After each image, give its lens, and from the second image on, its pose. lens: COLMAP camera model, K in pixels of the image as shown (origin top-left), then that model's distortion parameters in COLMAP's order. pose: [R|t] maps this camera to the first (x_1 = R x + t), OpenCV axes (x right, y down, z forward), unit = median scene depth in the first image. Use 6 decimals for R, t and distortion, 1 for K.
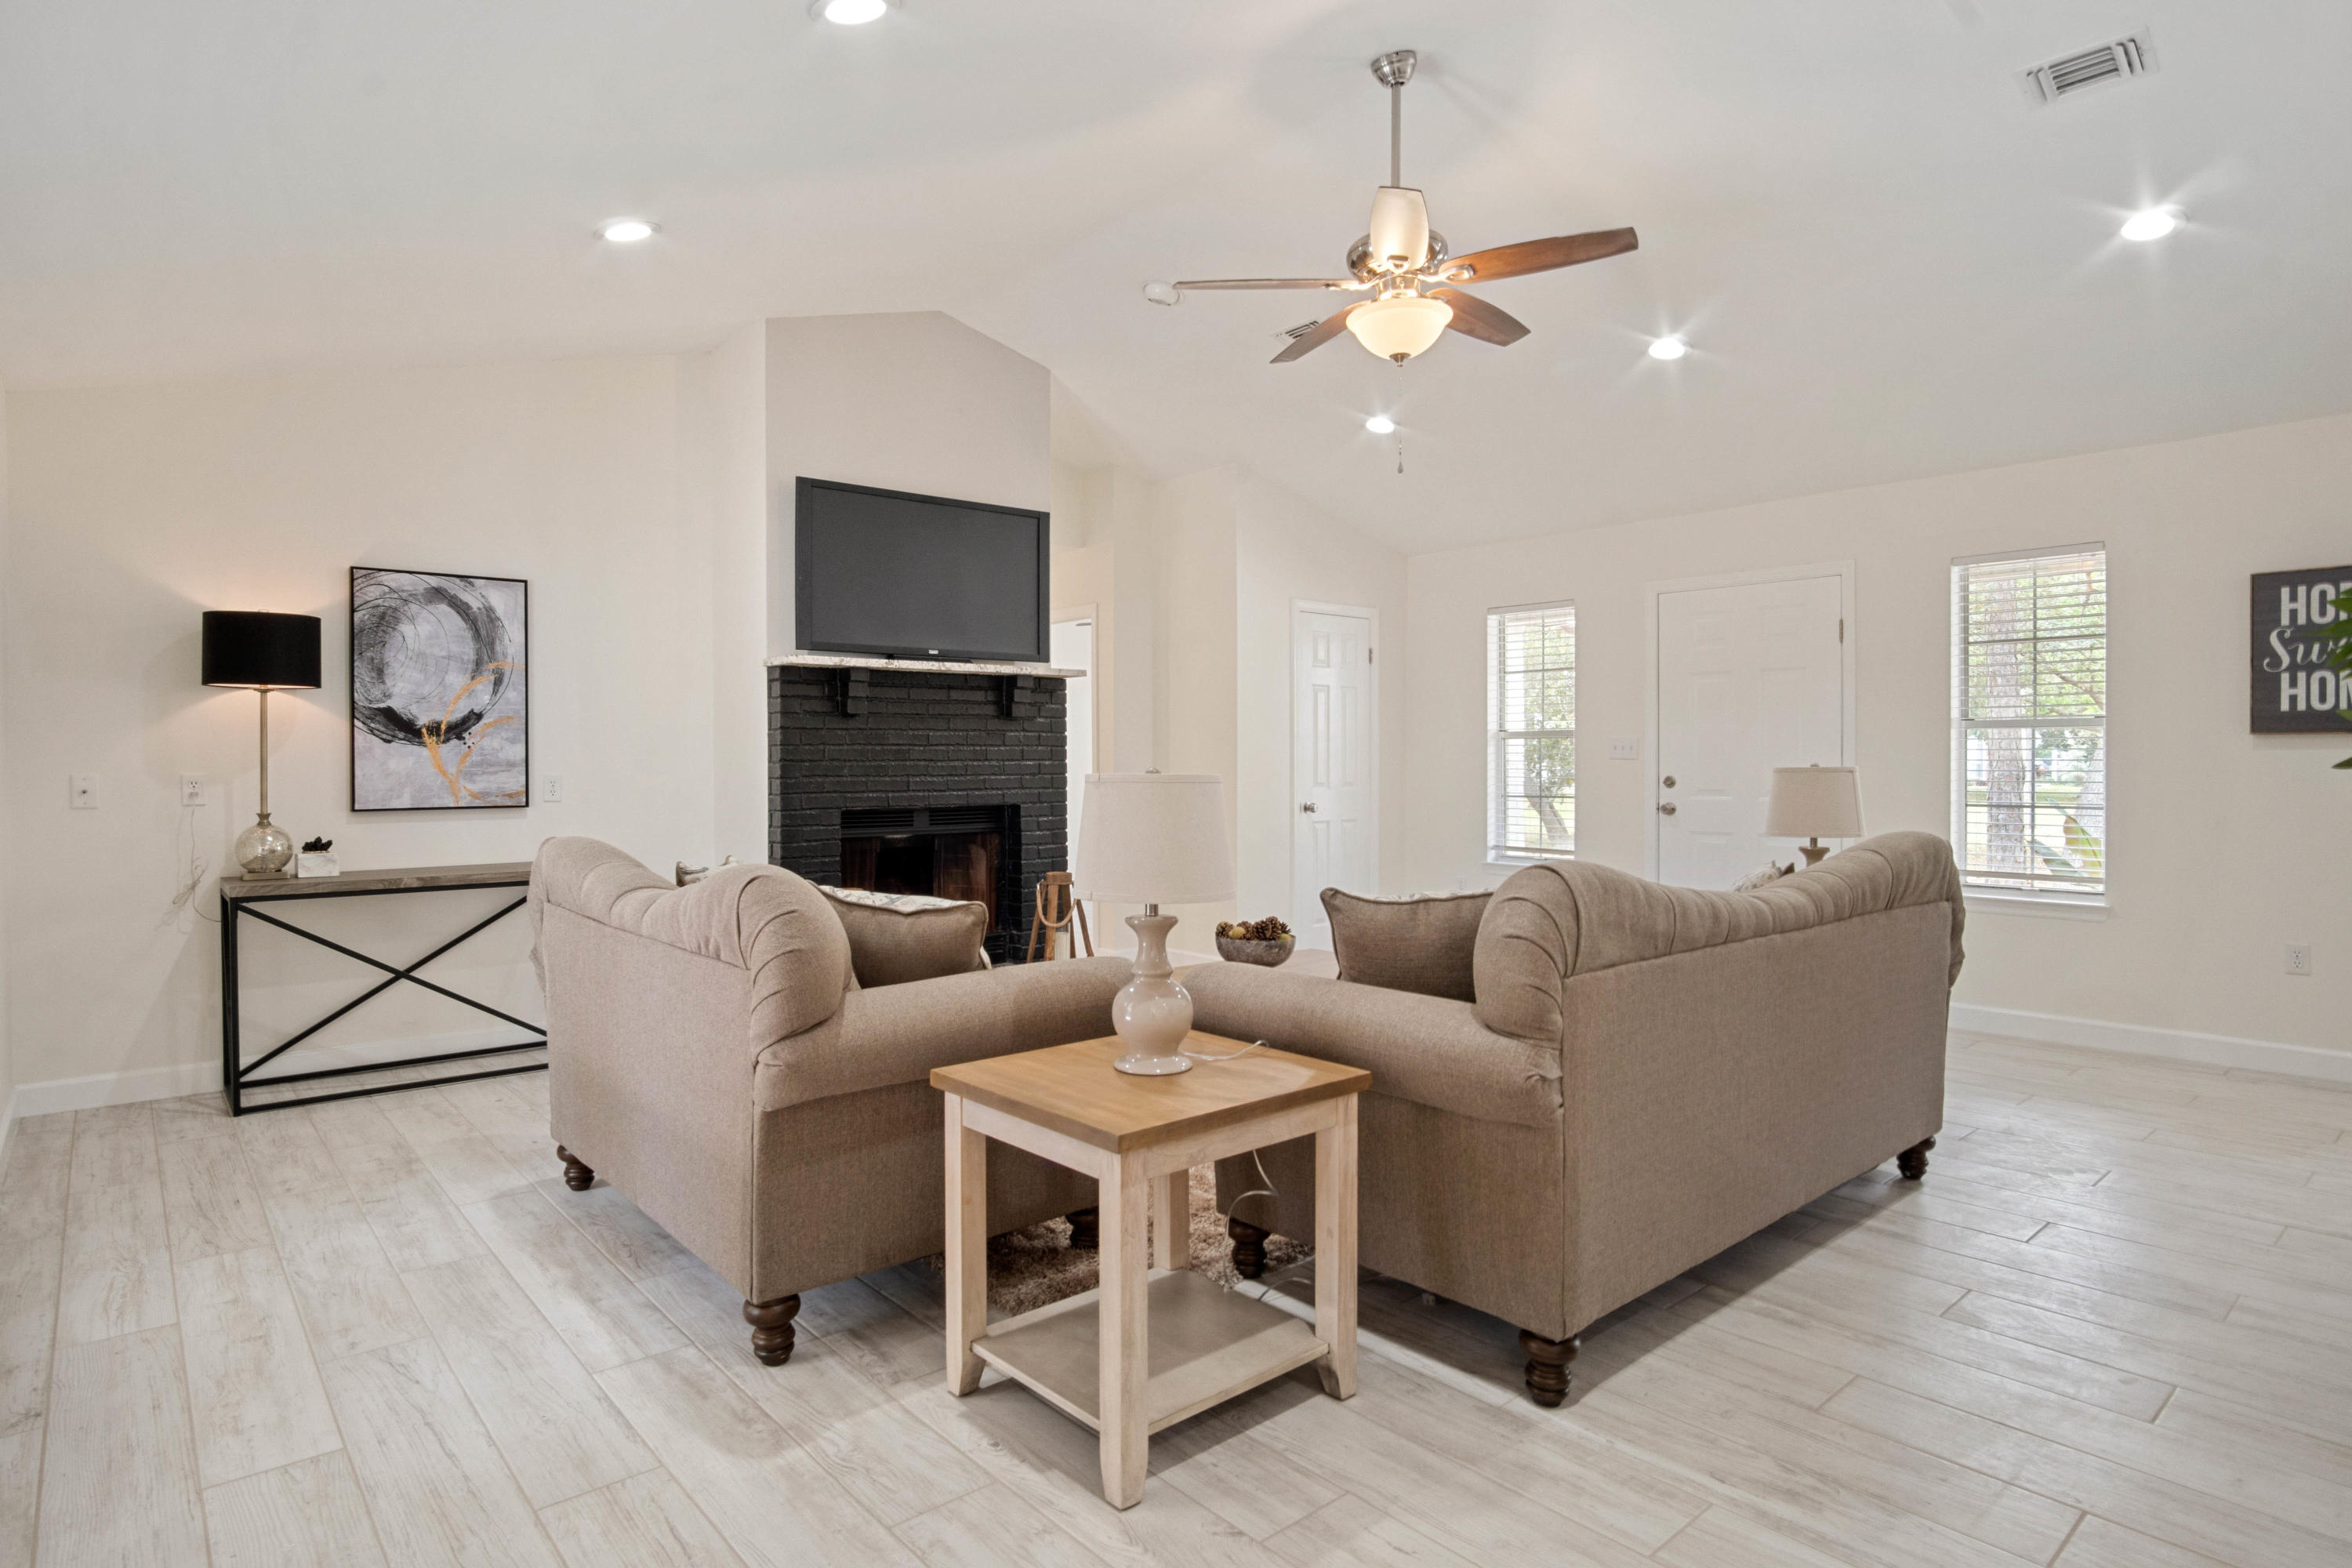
lens RADIAL K [[1256.6, 0, 1176.0], [0, 1256.6, 784.0], [0, 0, 1]] dist [-0.028053, 0.000469]
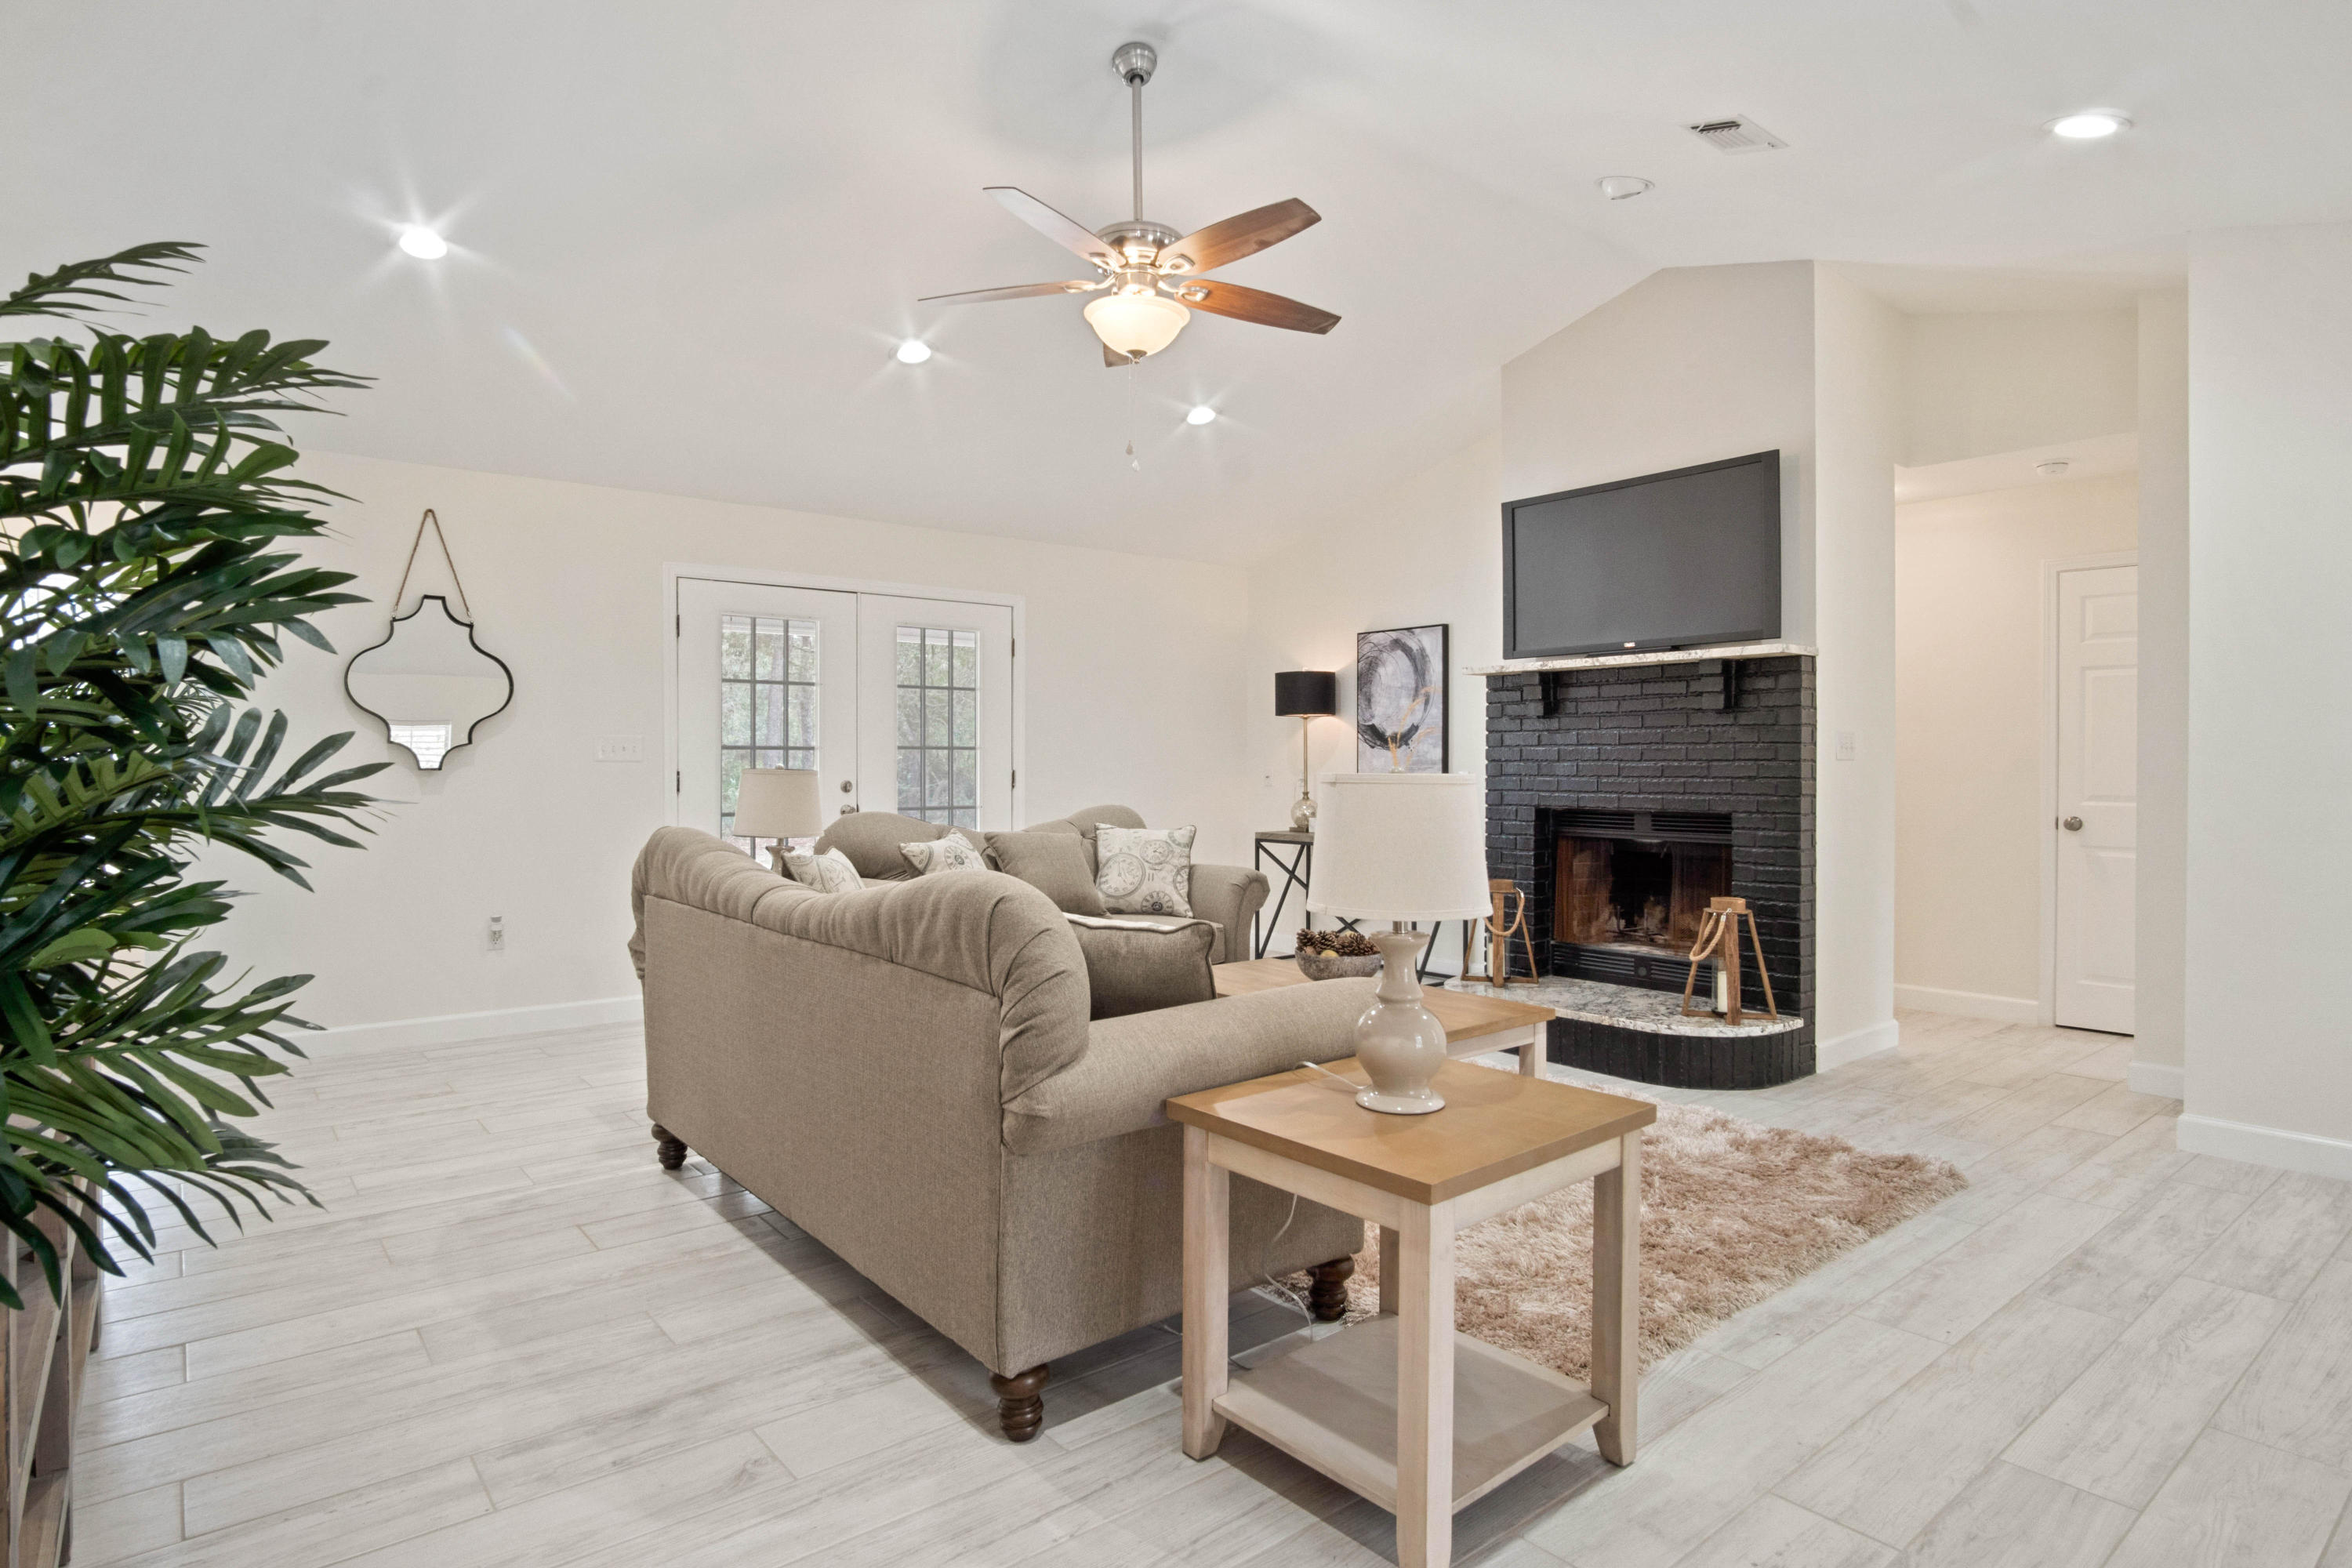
lens RADIAL K [[1266.3, 0, 1150.1], [0, 1266.3, 786.4], [0, 0, 1]] dist [-0.029725, 0.001647]
pose [[-0.043858, 0.022024, -0.998795, 0.861439], [-0.017172, 0.999593, 0.022795, -0.016764], [0.998890, 0.018151, -0.043462, 0.772121]]
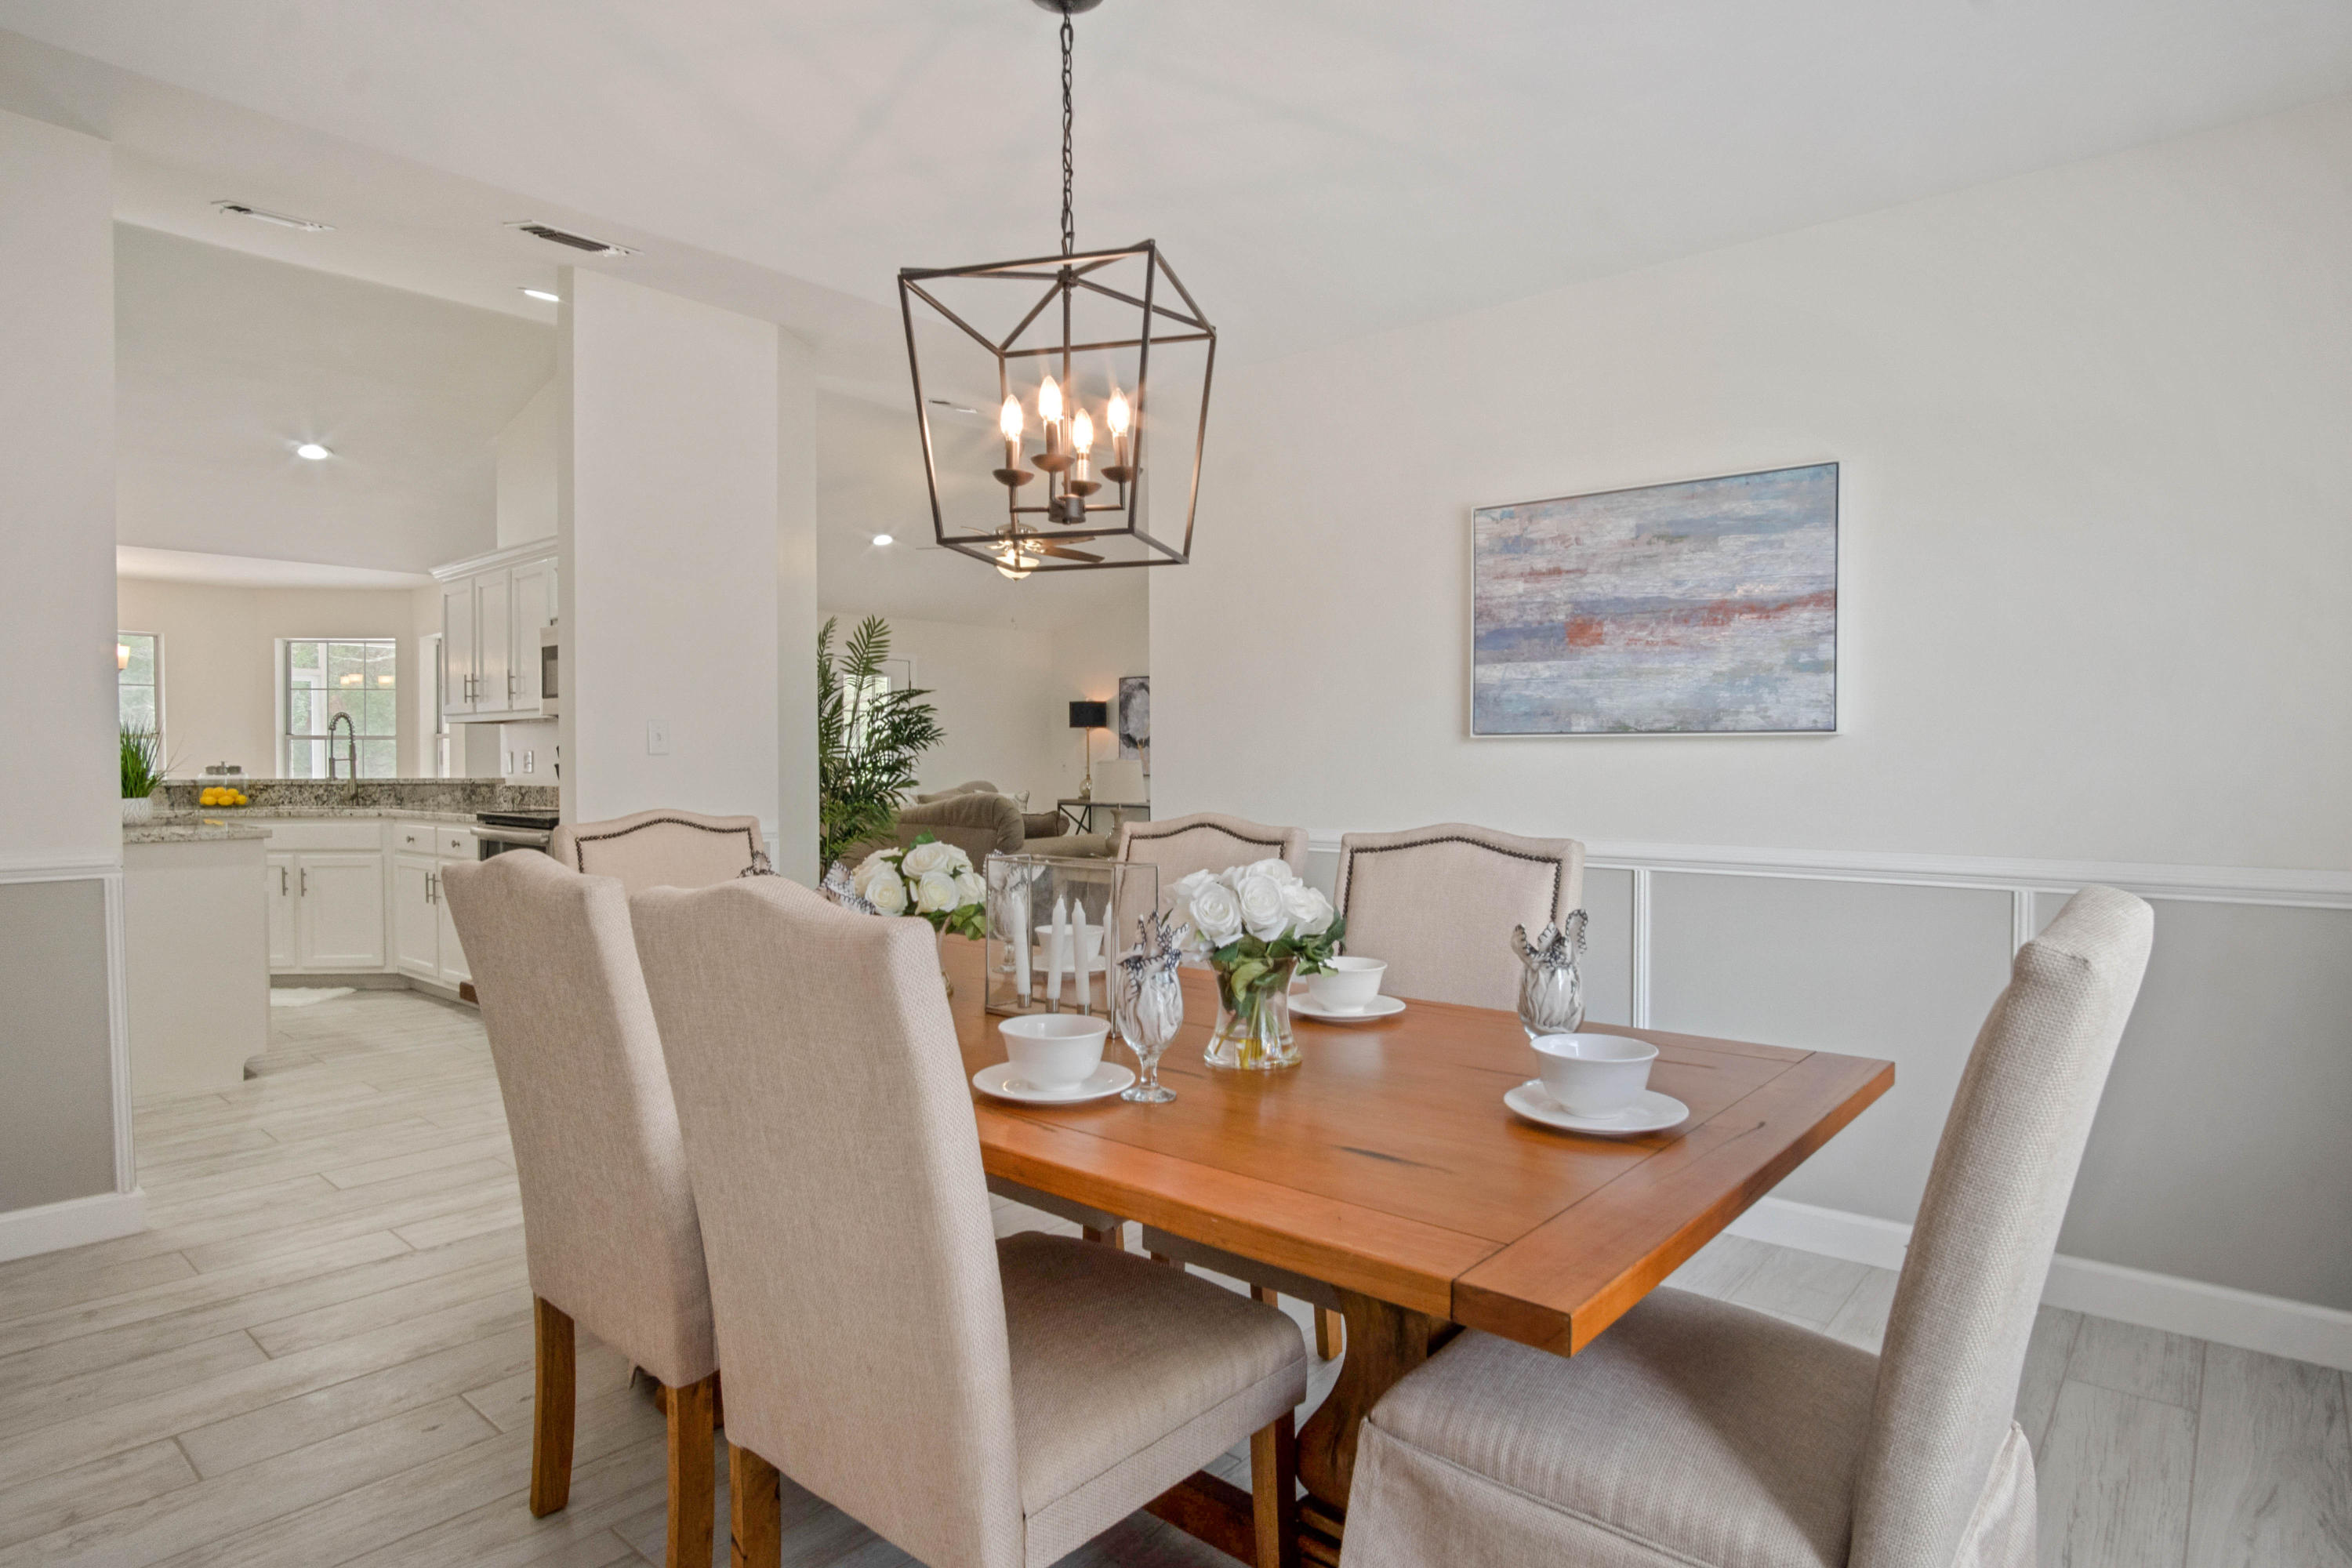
lens RADIAL K [[1266.3, 0, 1150.1], [0, 1266.3, 786.4], [0, 0, 1]] dist [-0.029725, 0.001647]
pose [[0.130711, 0.025000, -0.991105, 1.800715], [-0.016096, 0.999604, 0.023091, -0.015360], [0.991290, 0.012934, 0.131062, 0.688925]]
